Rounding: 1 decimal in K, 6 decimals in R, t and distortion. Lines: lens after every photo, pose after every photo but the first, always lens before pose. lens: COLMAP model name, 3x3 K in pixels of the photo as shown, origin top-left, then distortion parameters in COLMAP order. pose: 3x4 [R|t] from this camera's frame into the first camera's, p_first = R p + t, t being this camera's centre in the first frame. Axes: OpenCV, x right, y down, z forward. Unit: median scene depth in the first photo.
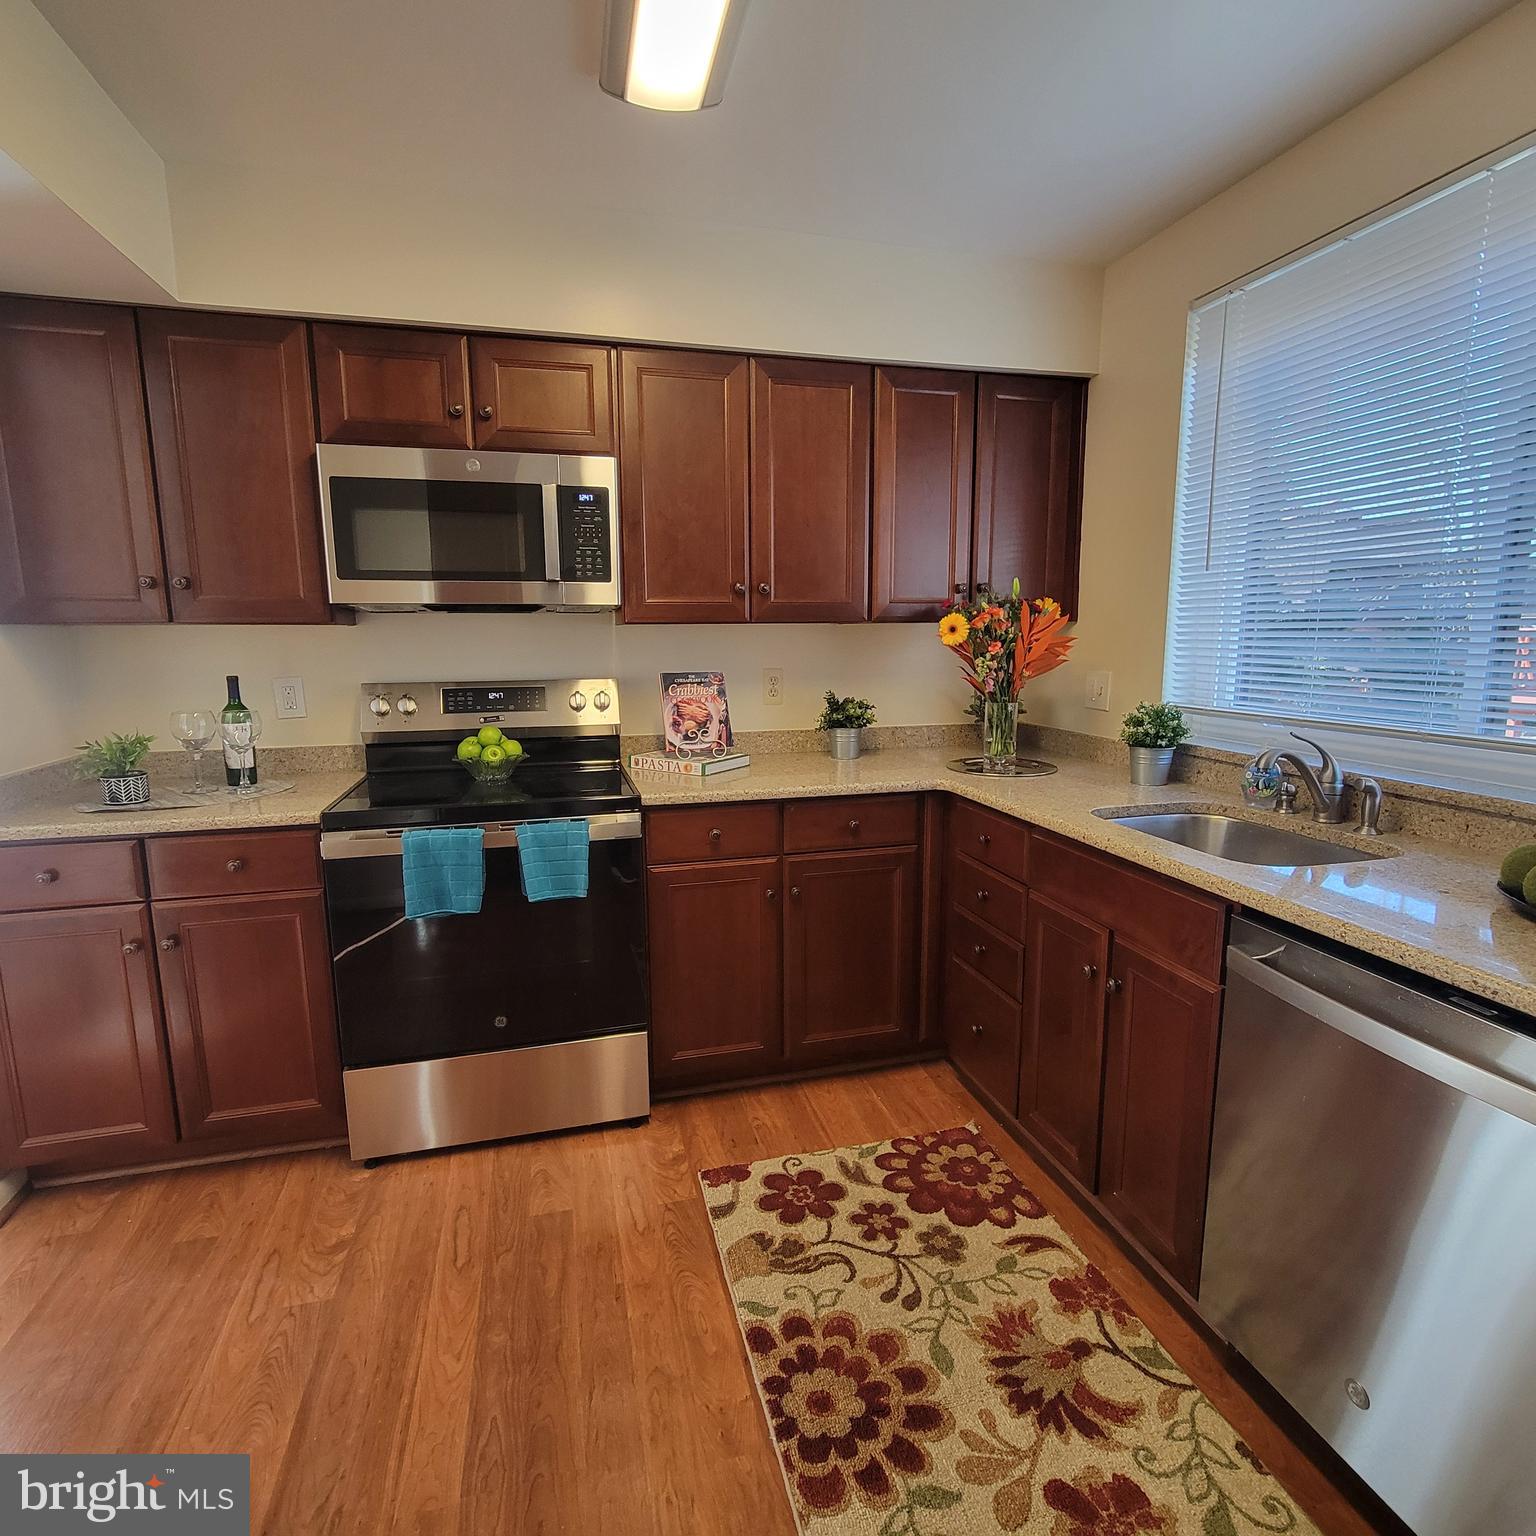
lens RADIAL K [[842.1, 0, 757.6], [0, 842.1, 765.0], [0, 0, 1]] dist [-0.001510, 0.001755]
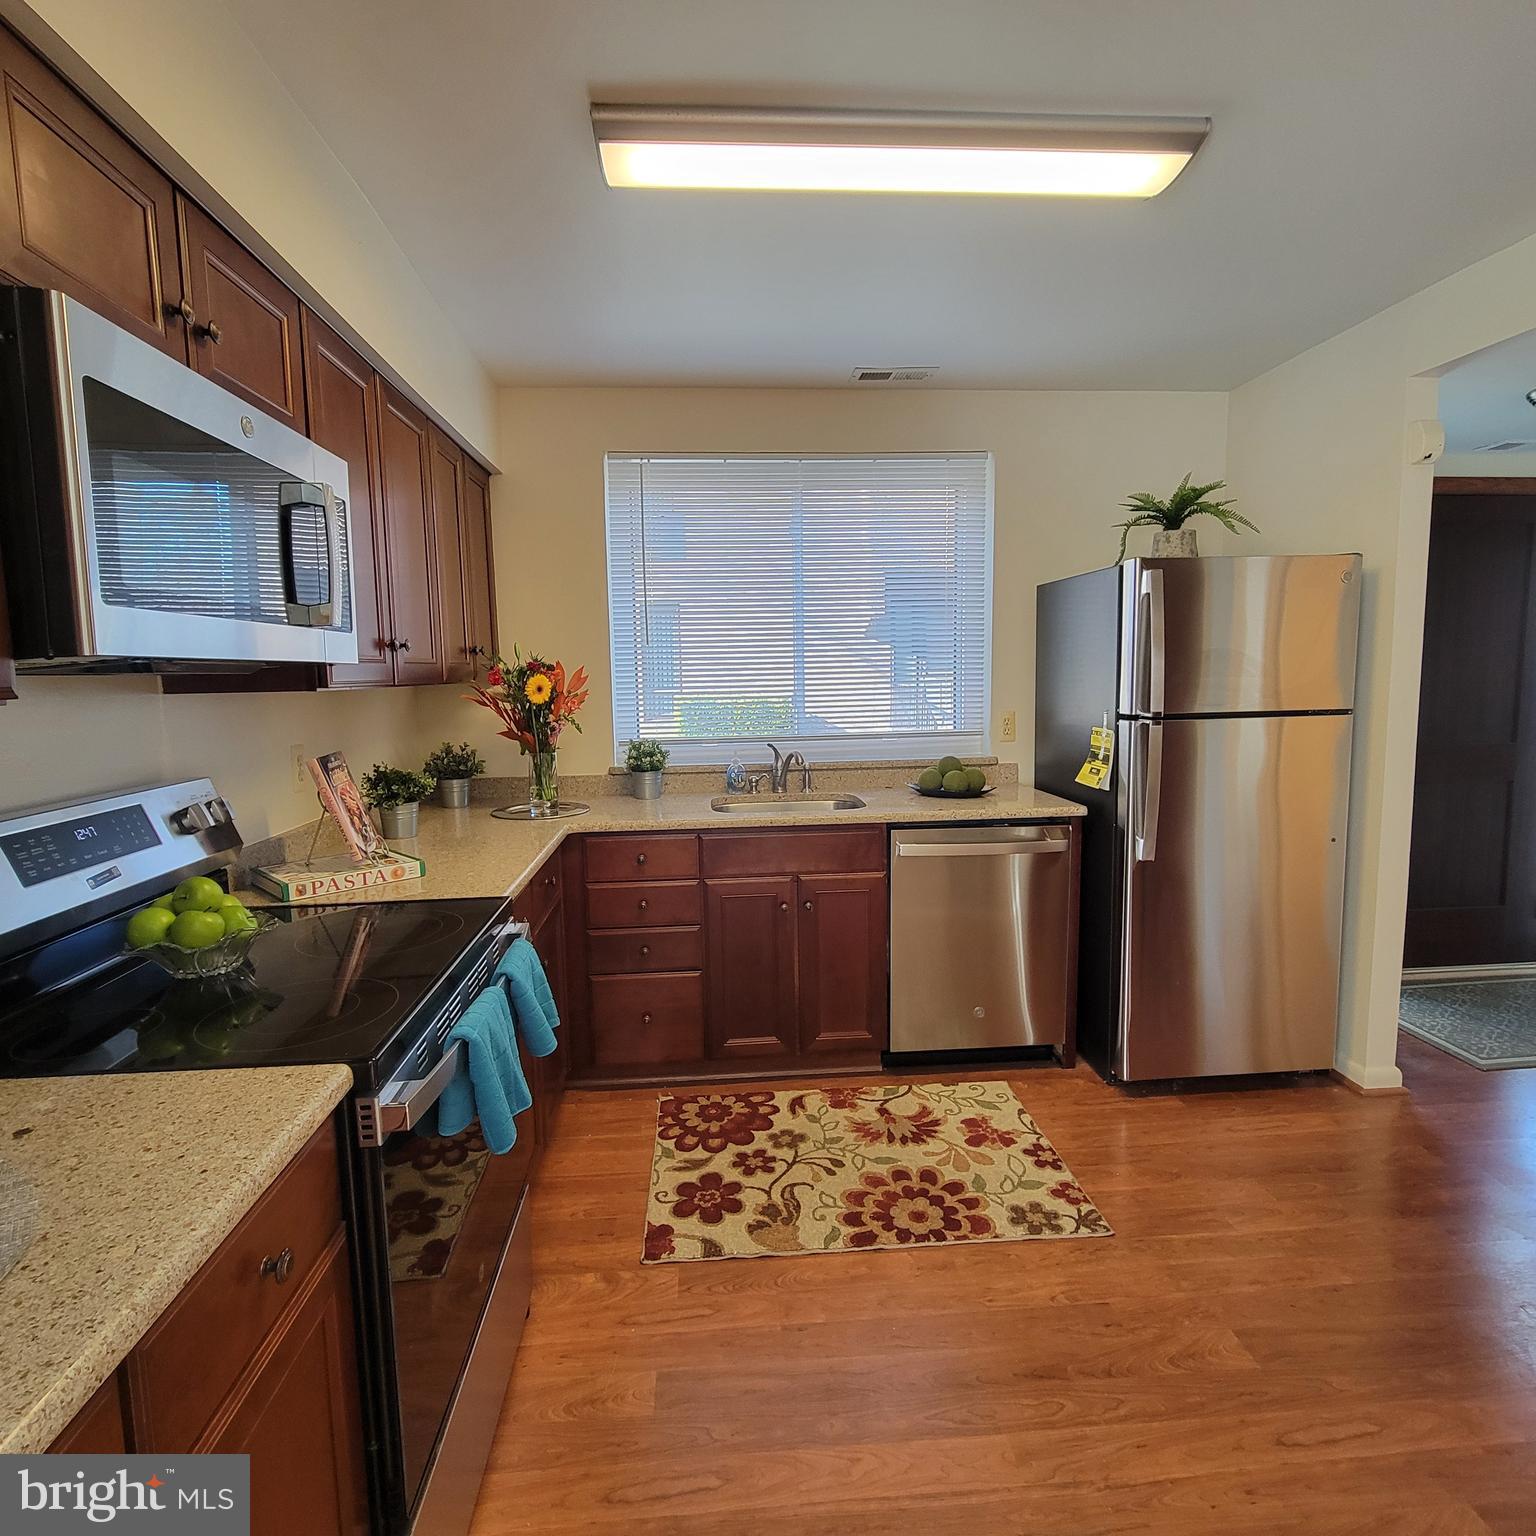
lens RADIAL K [[842.1, 0, 771.7], [0, 842.1, 763.9], [0, 0, 1]] dist [-0.001510, 0.001755]
pose [[0.169559, -0.108772, 0.979499, -0.917746], [0.174413, 0.981514, 0.078804, -0.113596], [-0.969964, 0.157475, 0.185396, 0.604684]]
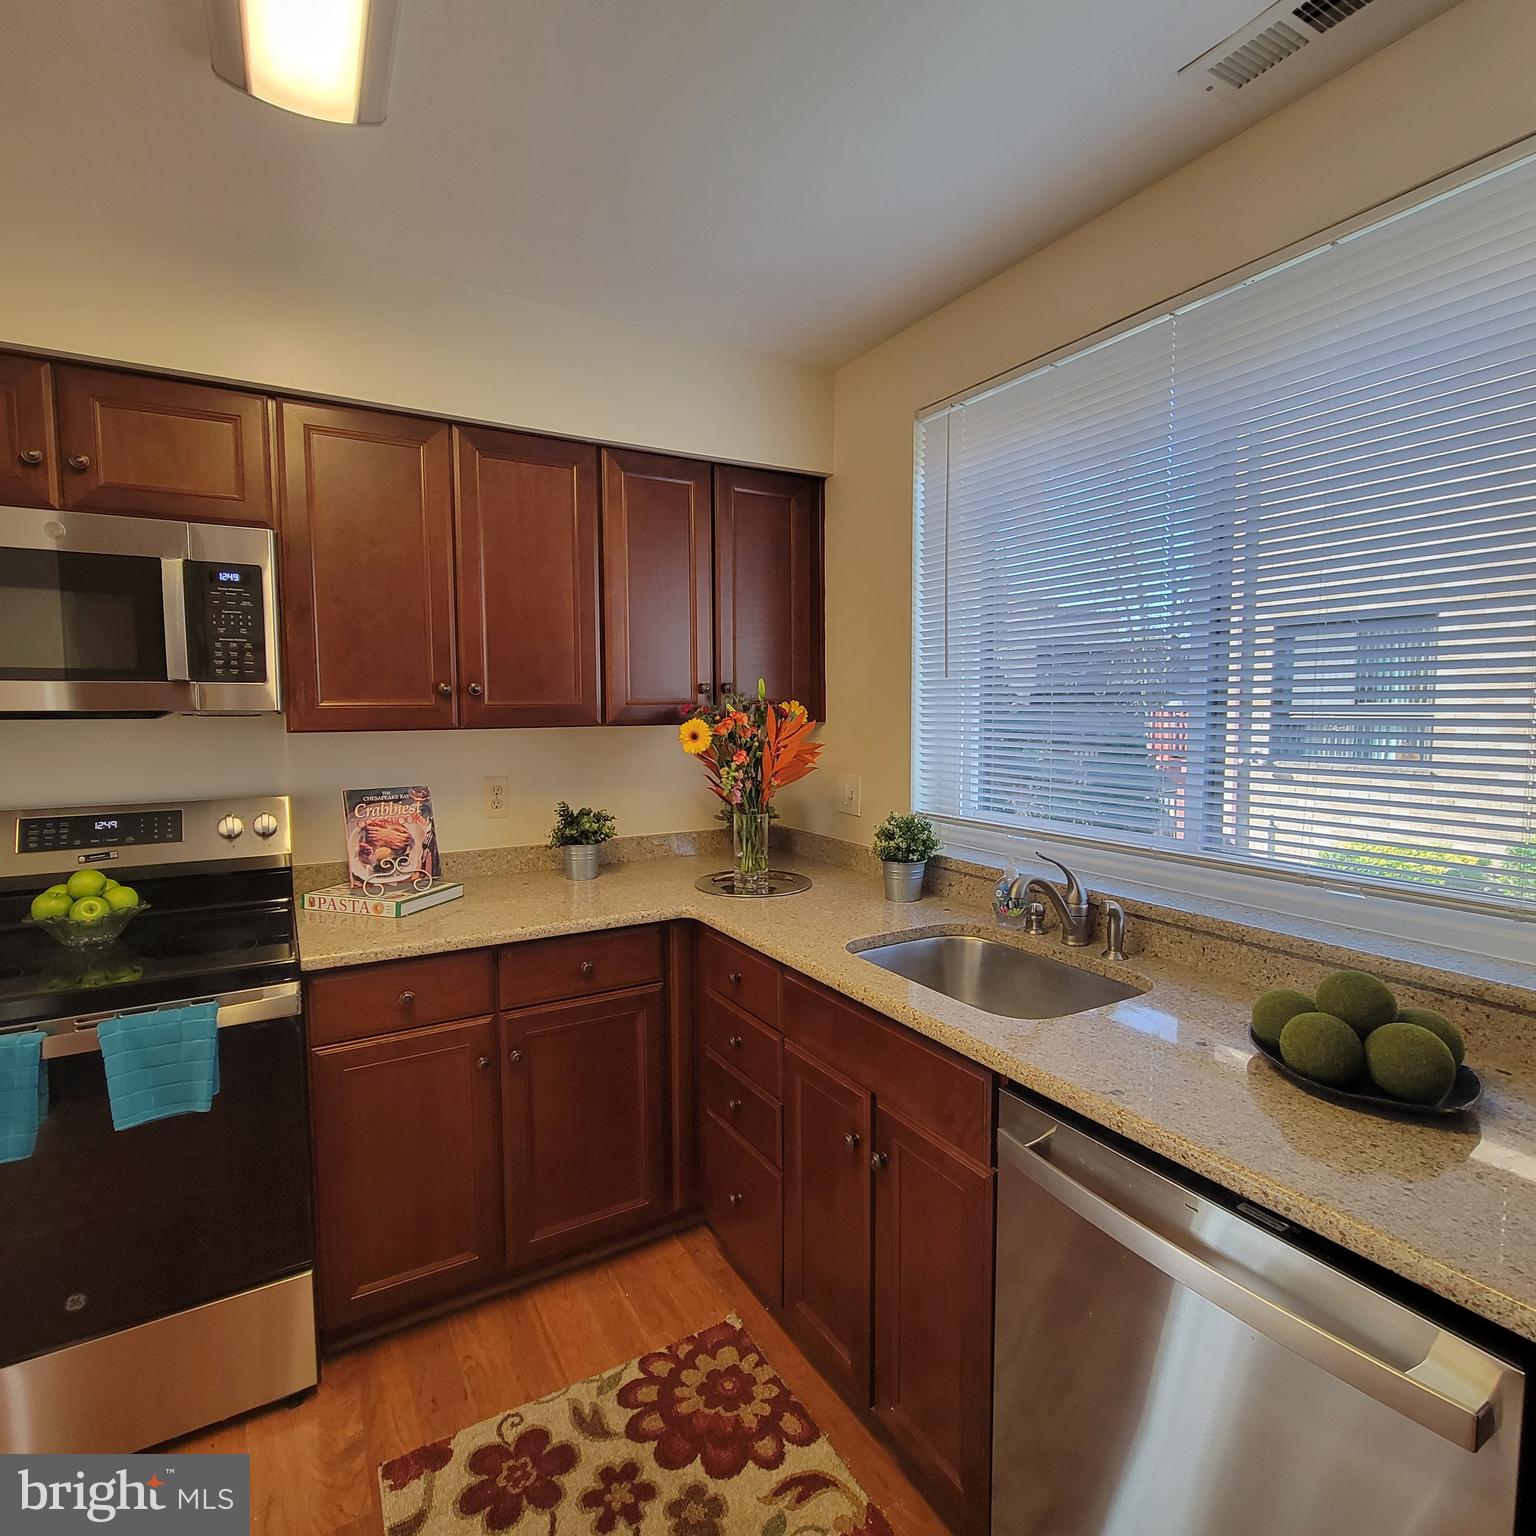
lens RADIAL K [[842.1, 0, 760.9], [0, 842.1, 764.1], [0, 0, 1]] dist [-0.001510, 0.001755]
pose [[0.962977, -0.016994, 0.269046, 0.066619], [0.039956, 0.995986, -0.080101, -0.065630], [-0.266605, 0.087885, 0.959791, 0.137446]]
